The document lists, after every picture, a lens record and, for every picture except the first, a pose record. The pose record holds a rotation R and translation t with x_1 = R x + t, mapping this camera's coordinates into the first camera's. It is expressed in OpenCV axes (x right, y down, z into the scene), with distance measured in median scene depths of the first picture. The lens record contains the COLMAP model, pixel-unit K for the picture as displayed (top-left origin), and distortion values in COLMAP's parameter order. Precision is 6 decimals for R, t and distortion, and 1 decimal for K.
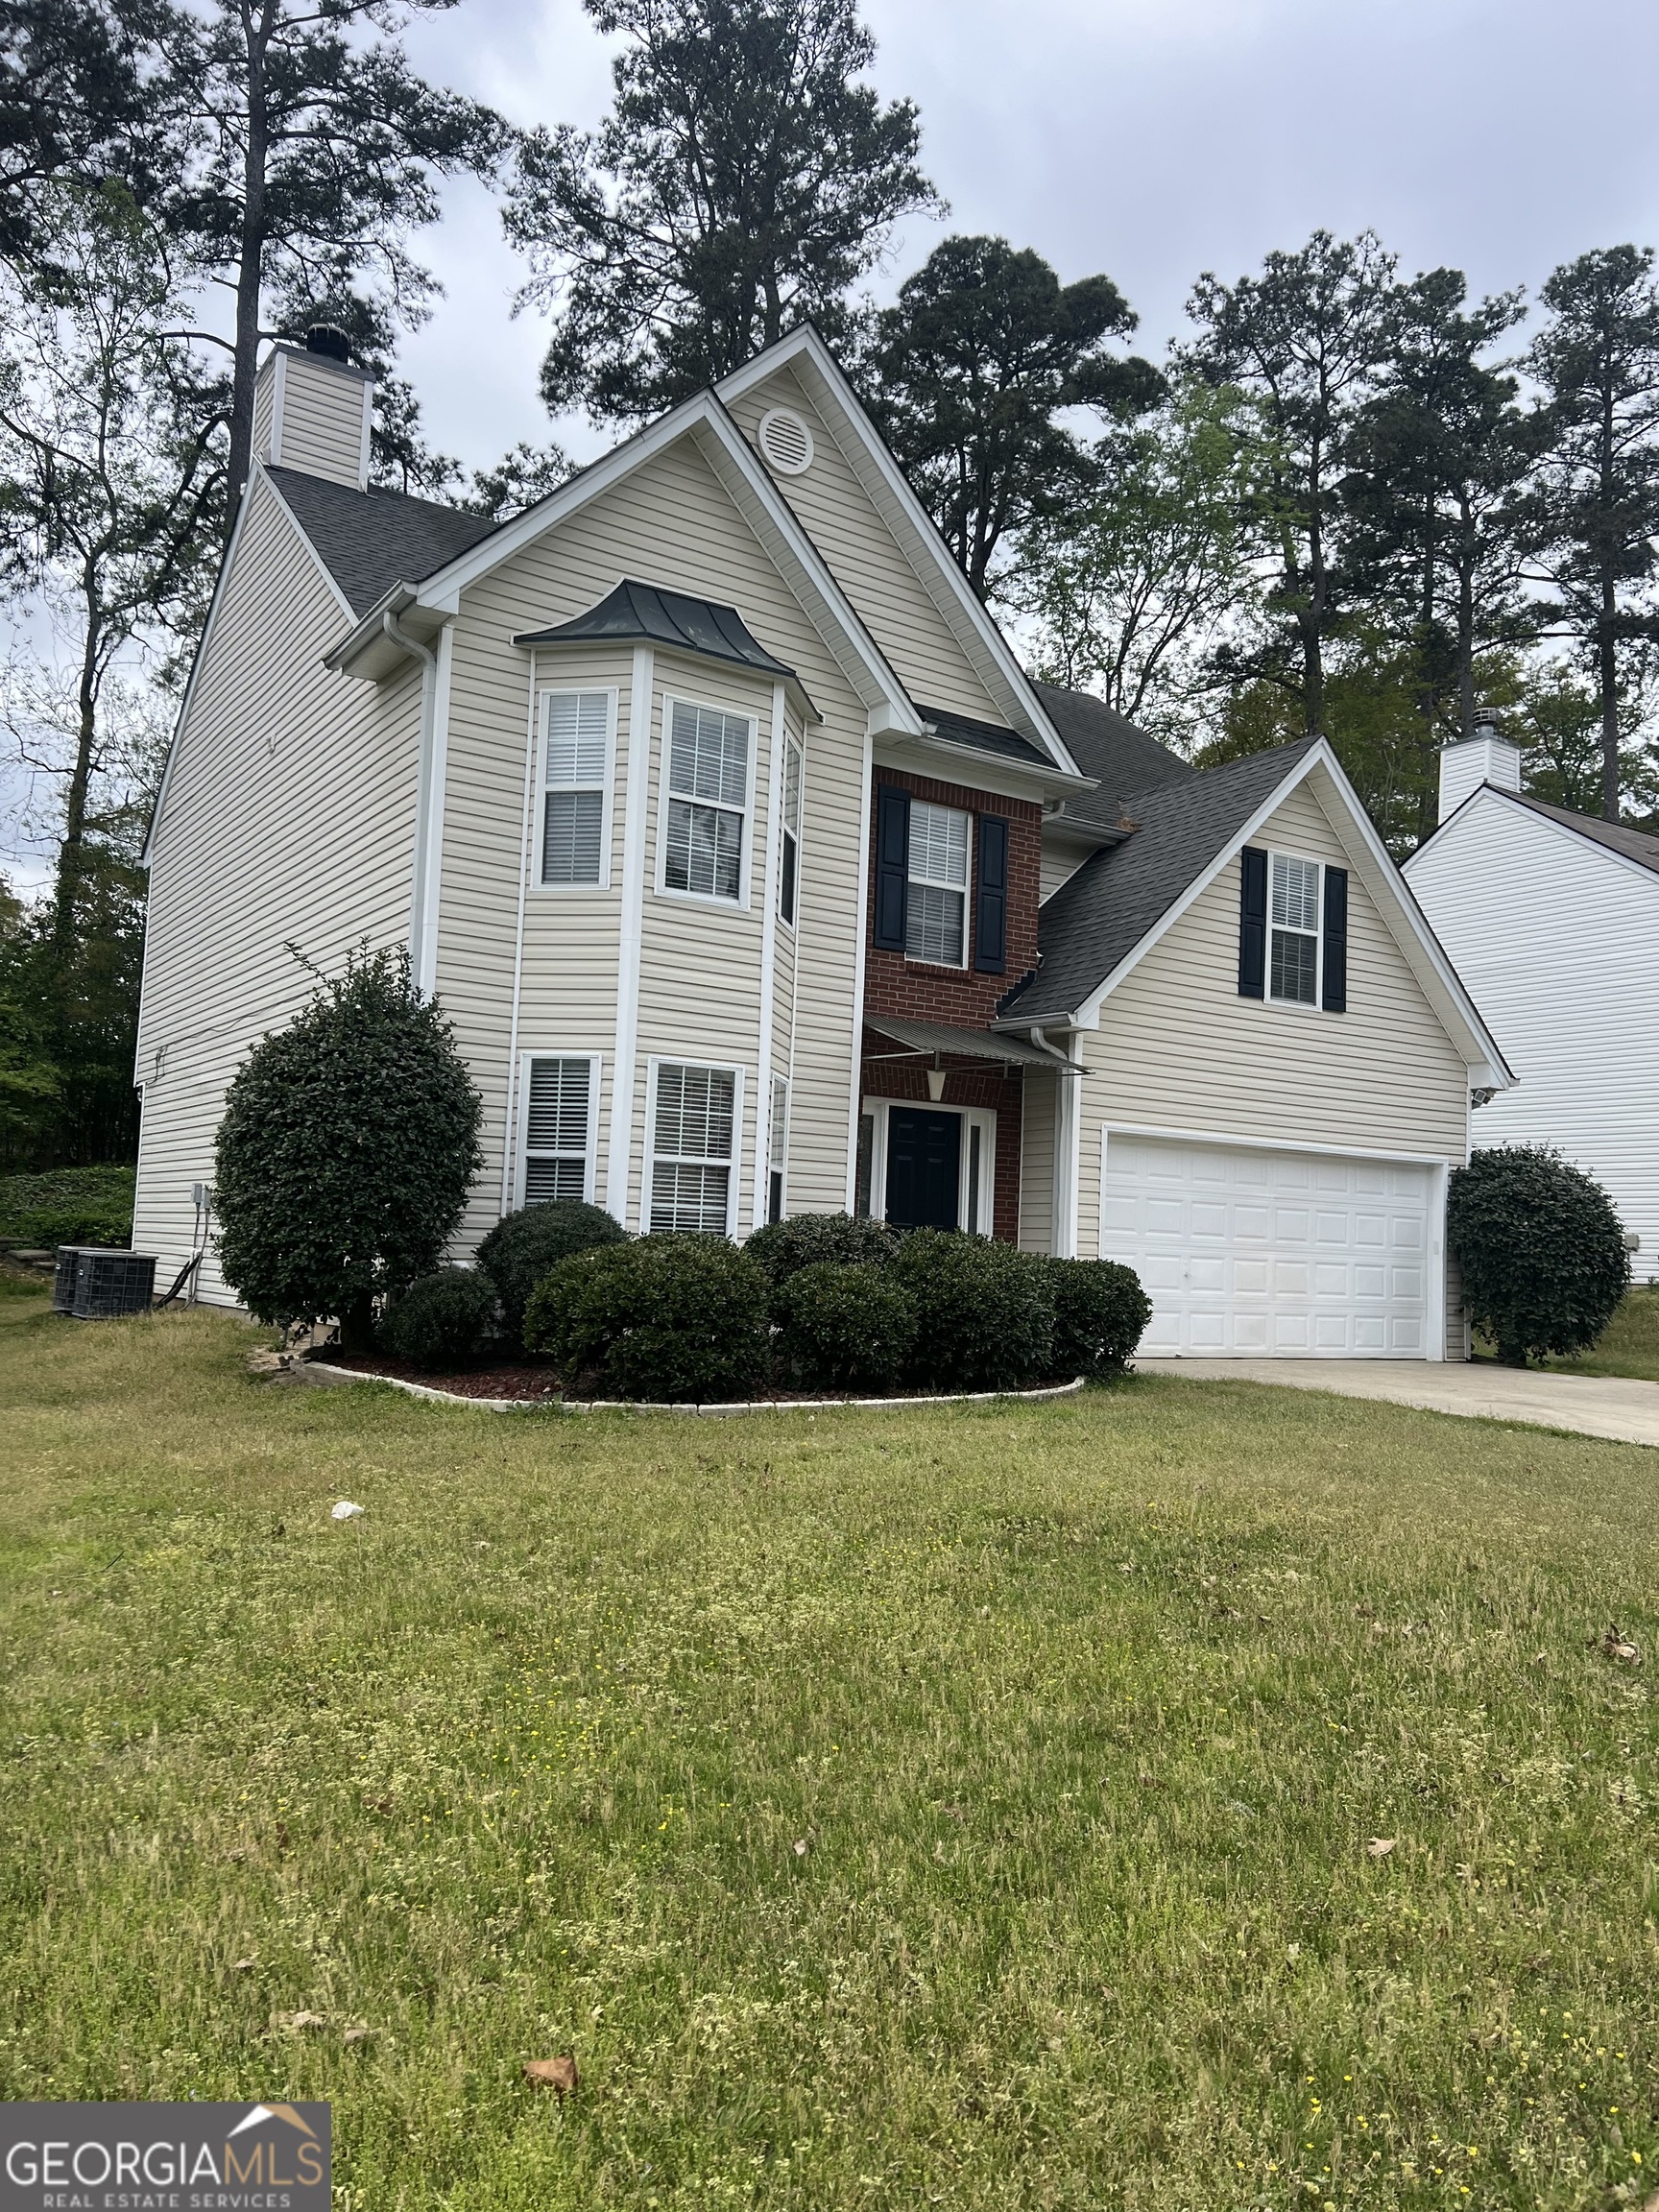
lens RADIAL K [[1652.2, 0, 829.5], [0, 1652.2, 1117.6], [0, 0, 1]] dist [0.065662, -0.083202]
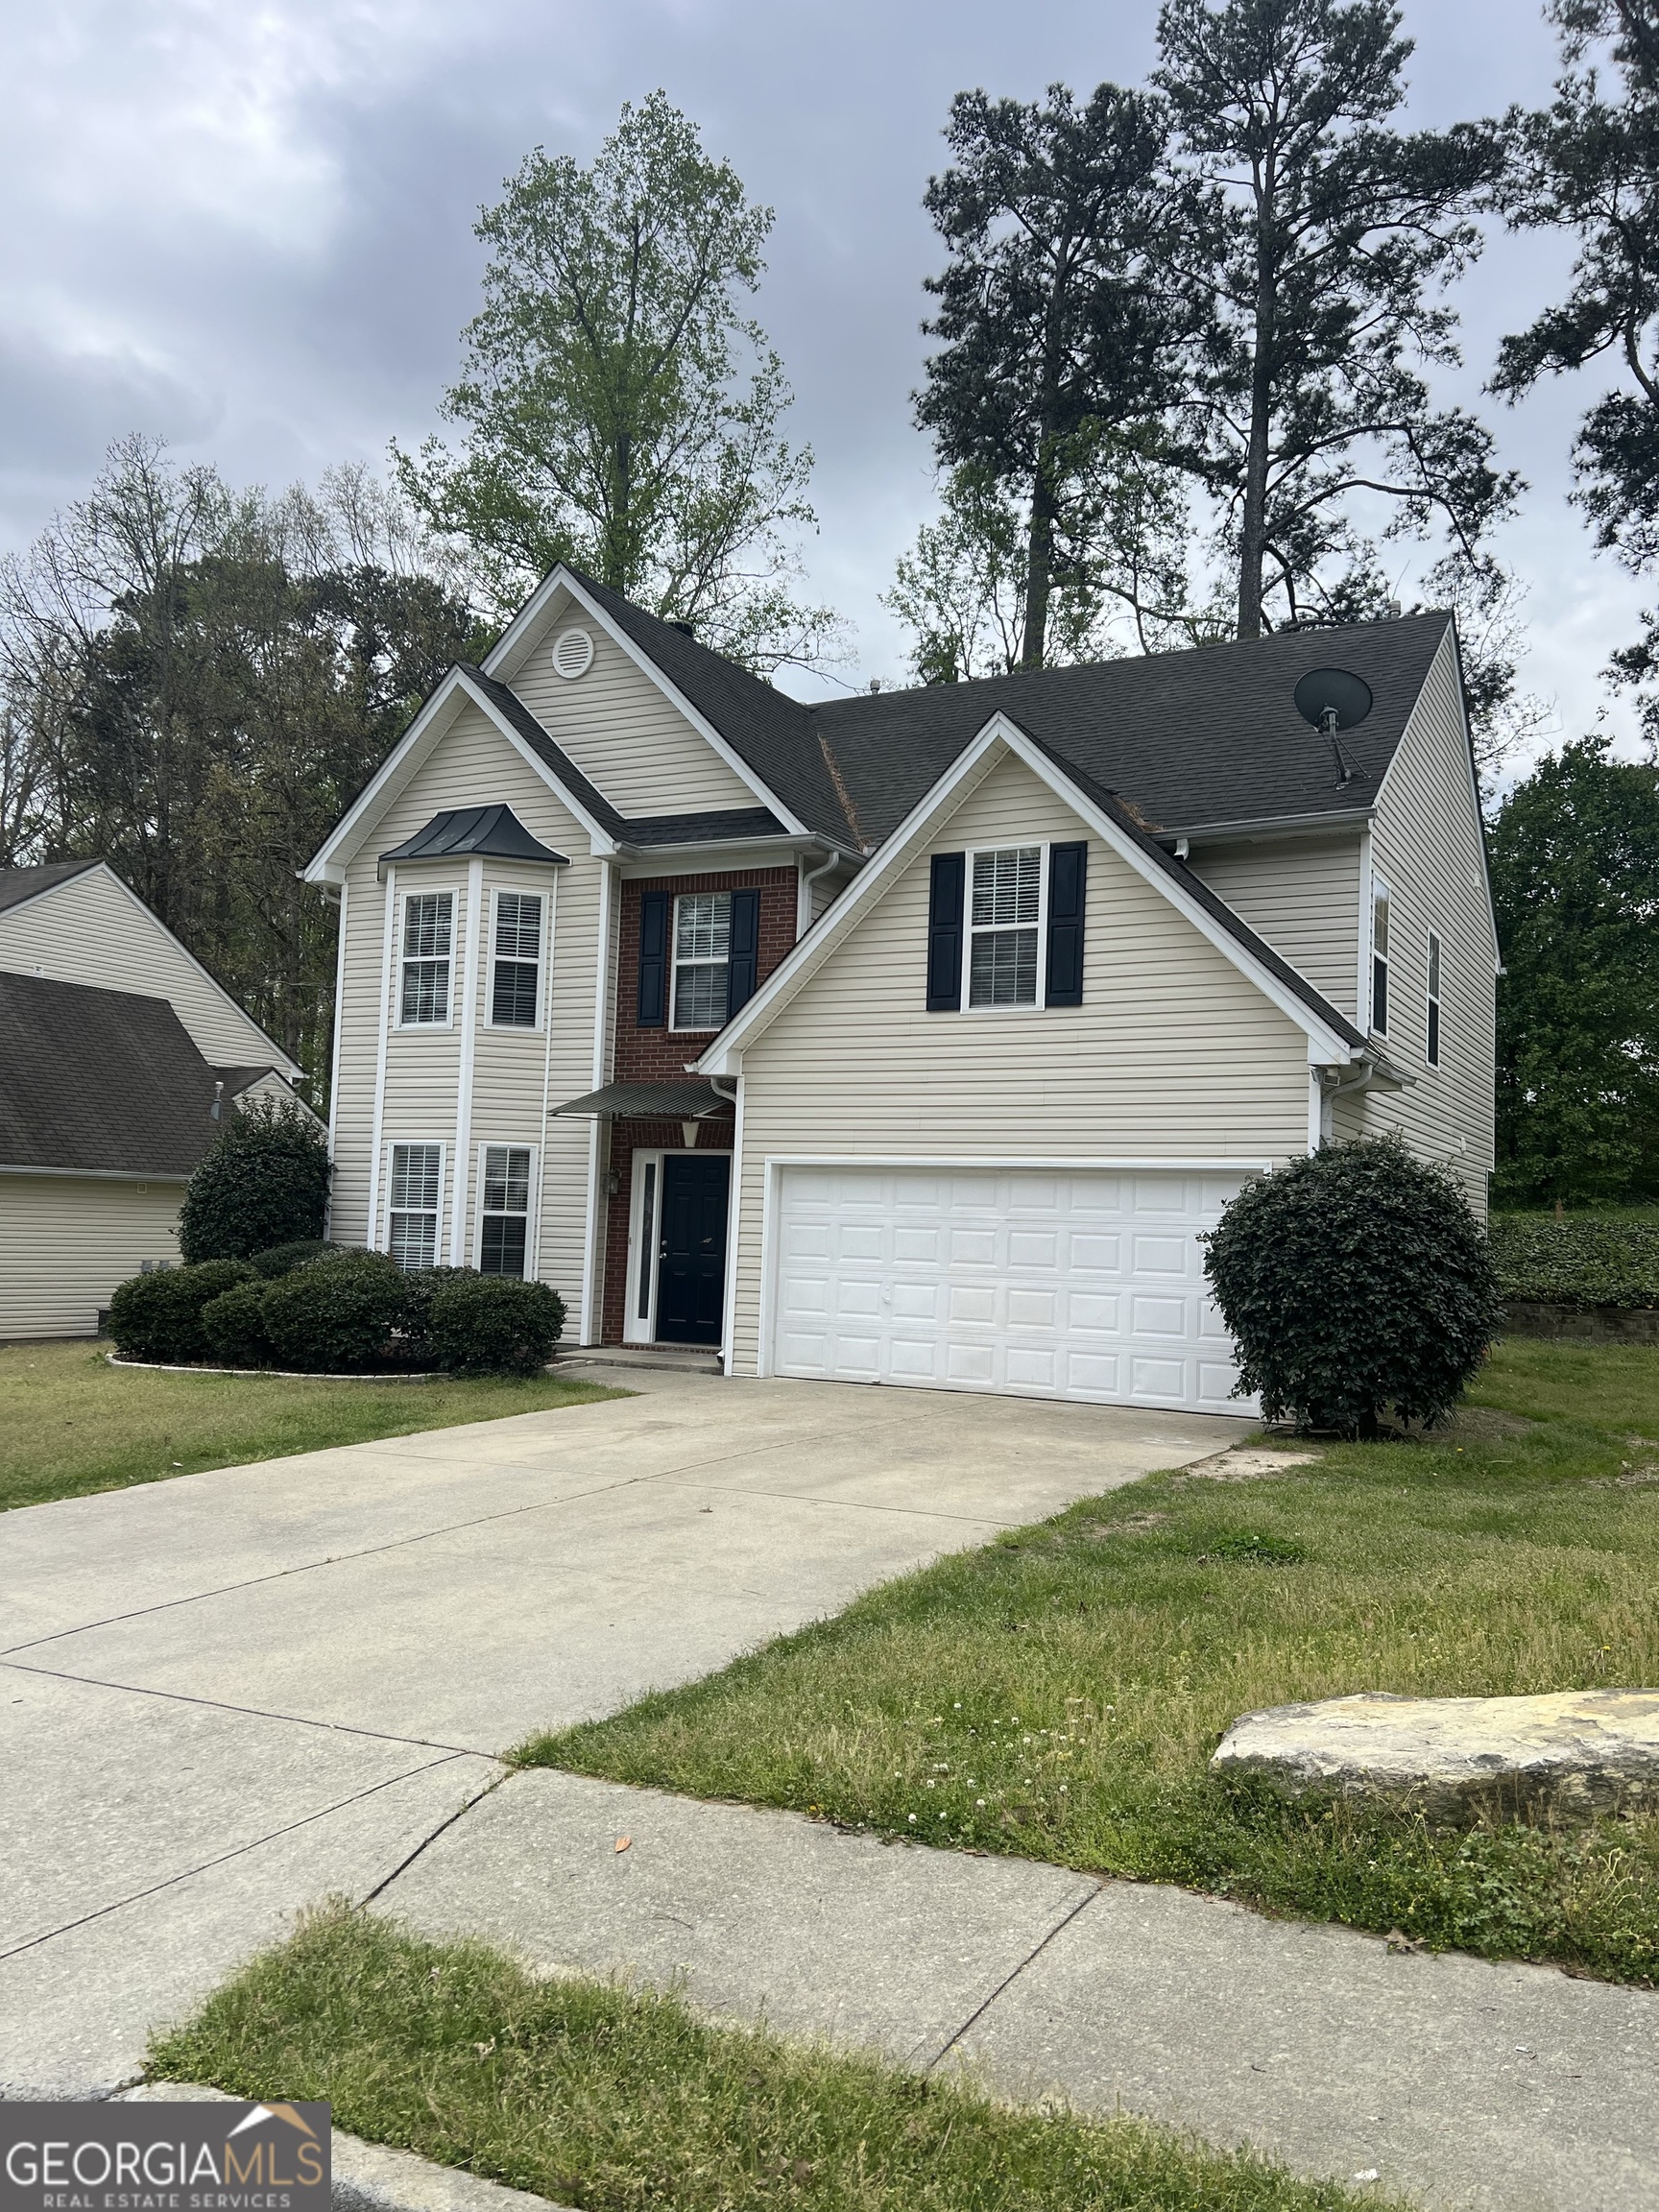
lens RADIAL K [[1646.9, 0, 830.0], [0, 1646.9, 1118.7], [0, 0, 1]] dist [0.057694, -0.056597]
pose [[0.480891, -0.084300, -0.872718, 1.069281], [0.059818, 0.996202, -0.063266, 0.046474], [0.874737, -0.021780, 0.484107, 0.495580]]
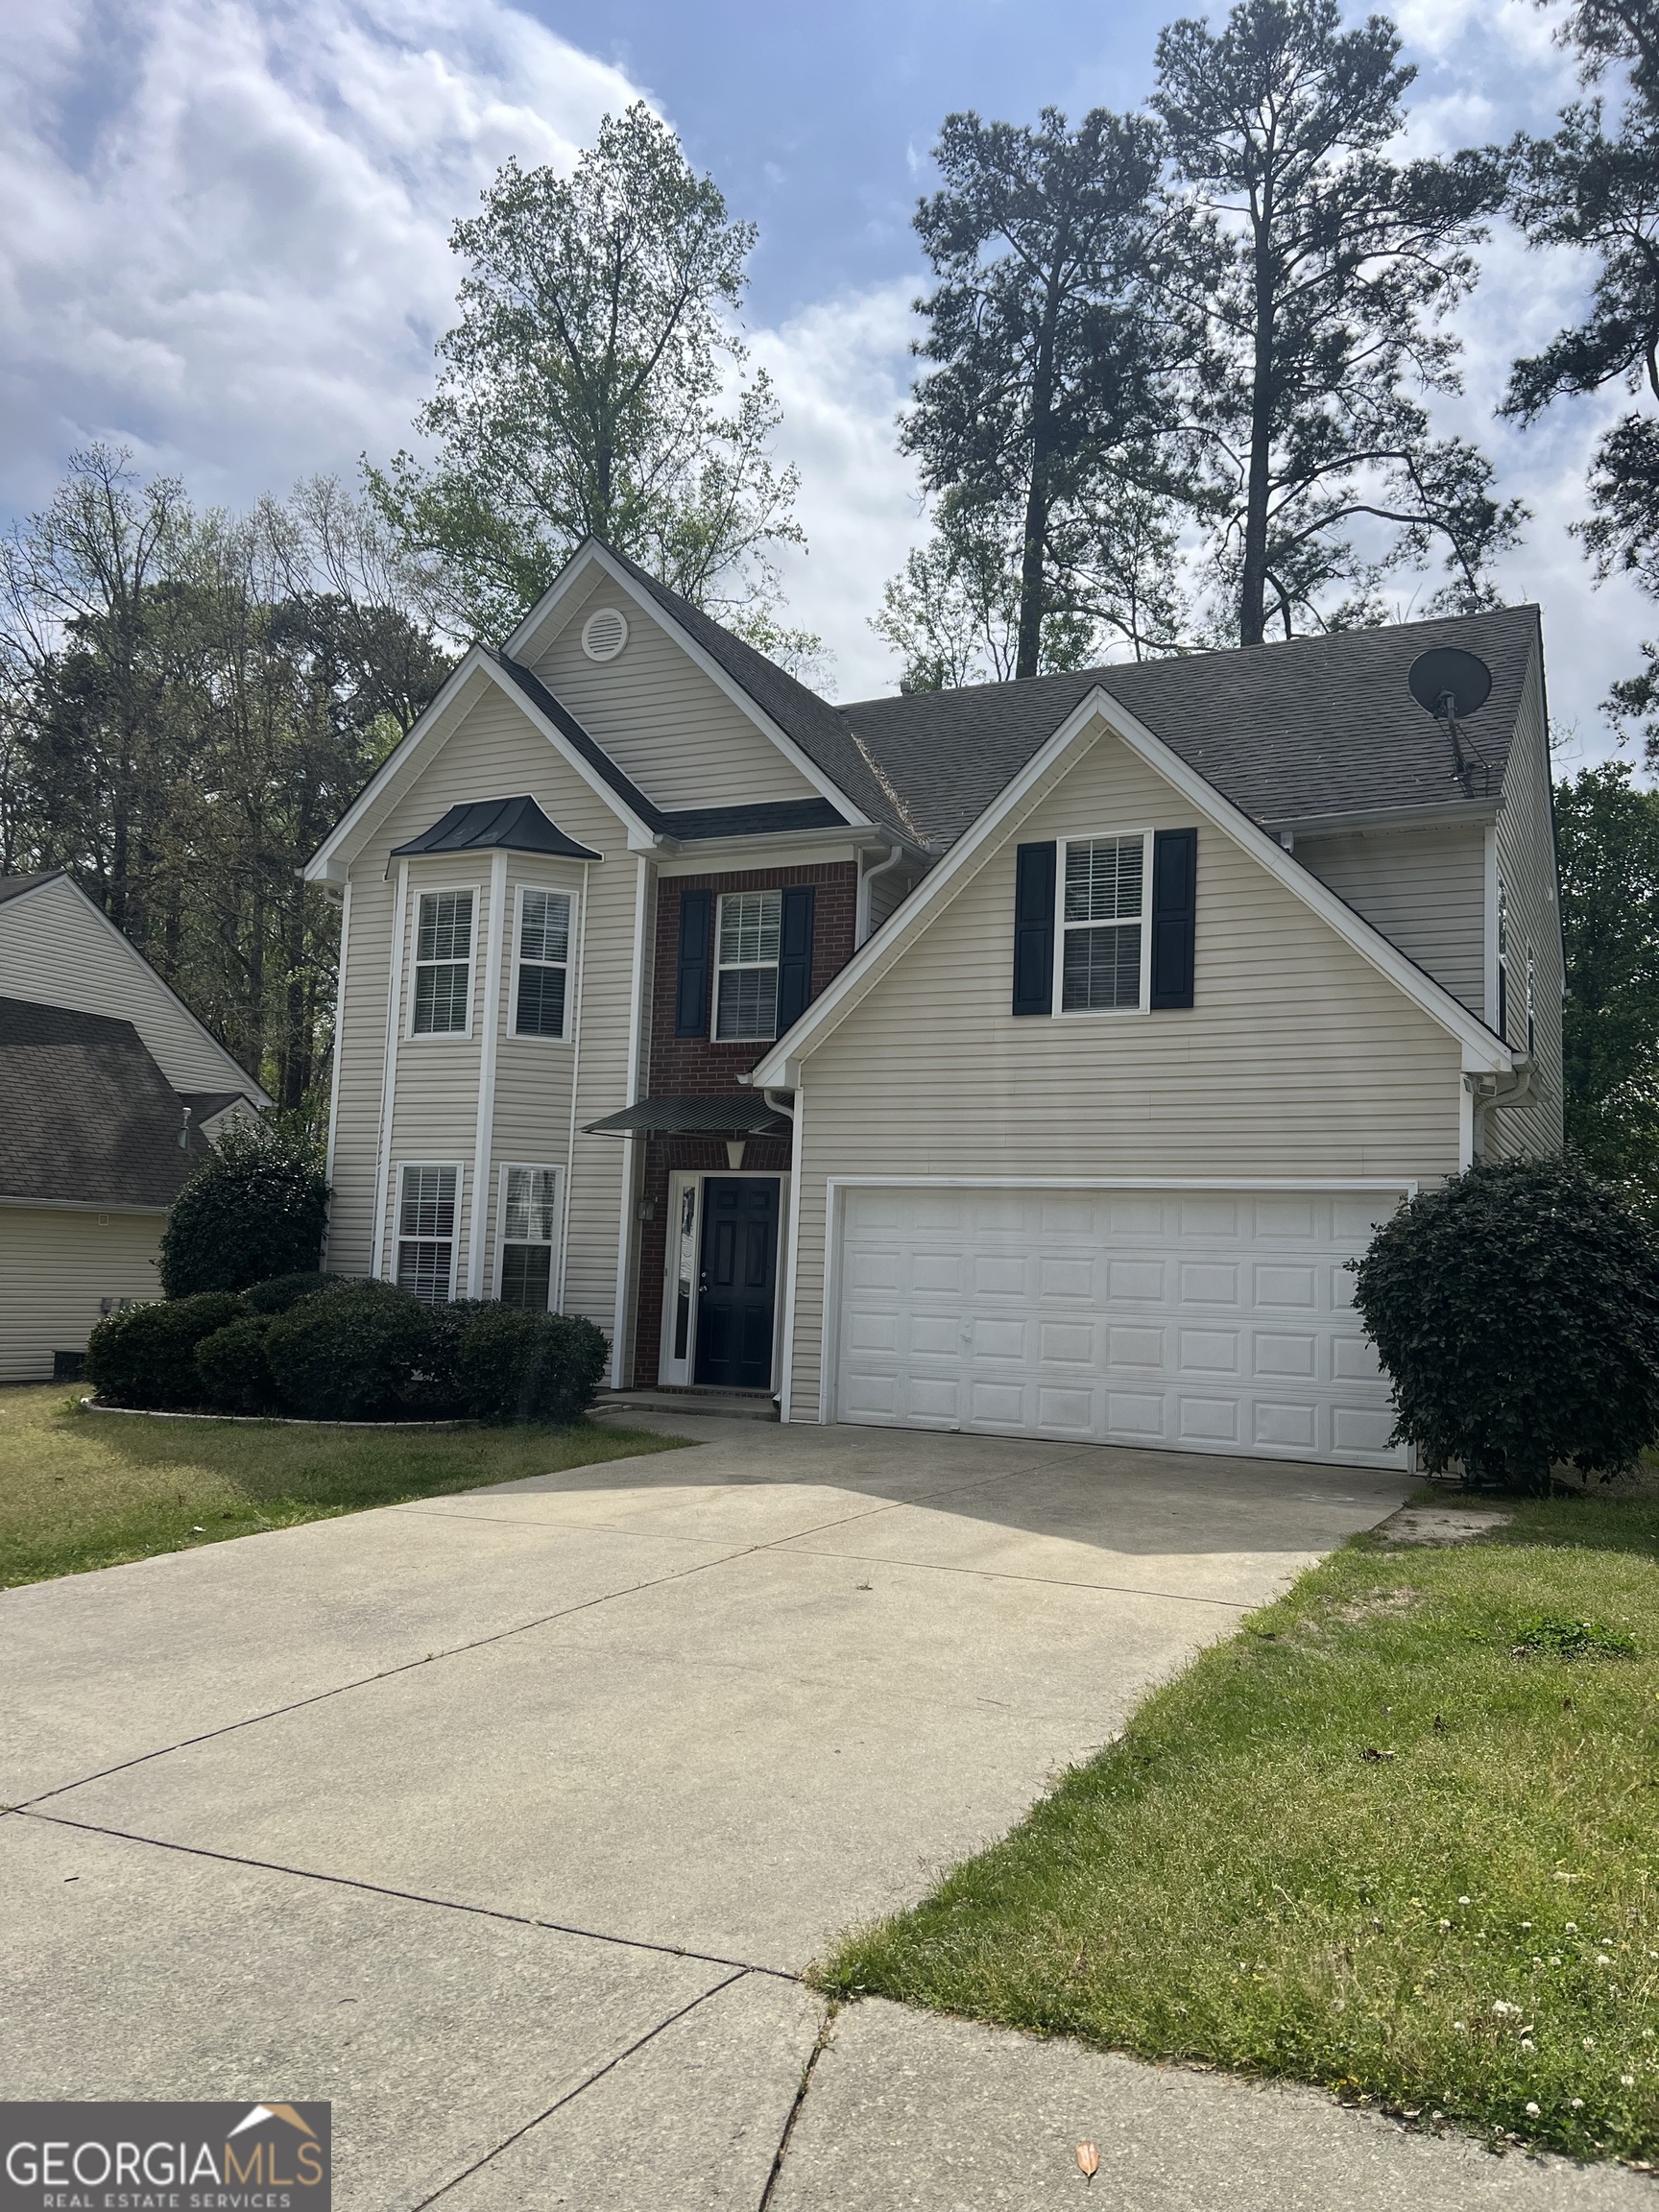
lens RADIAL K [[1652.2, 0, 829.5], [0, 1652.2, 1117.6], [0, 0, 1]] dist [0.065662, -0.083202]
pose [[0.508040, -0.105881, -0.854801, 0.951367], [0.057850, 0.994369, -0.088786, 0.051364], [0.859389, -0.004343, 0.511305, 0.482589]]
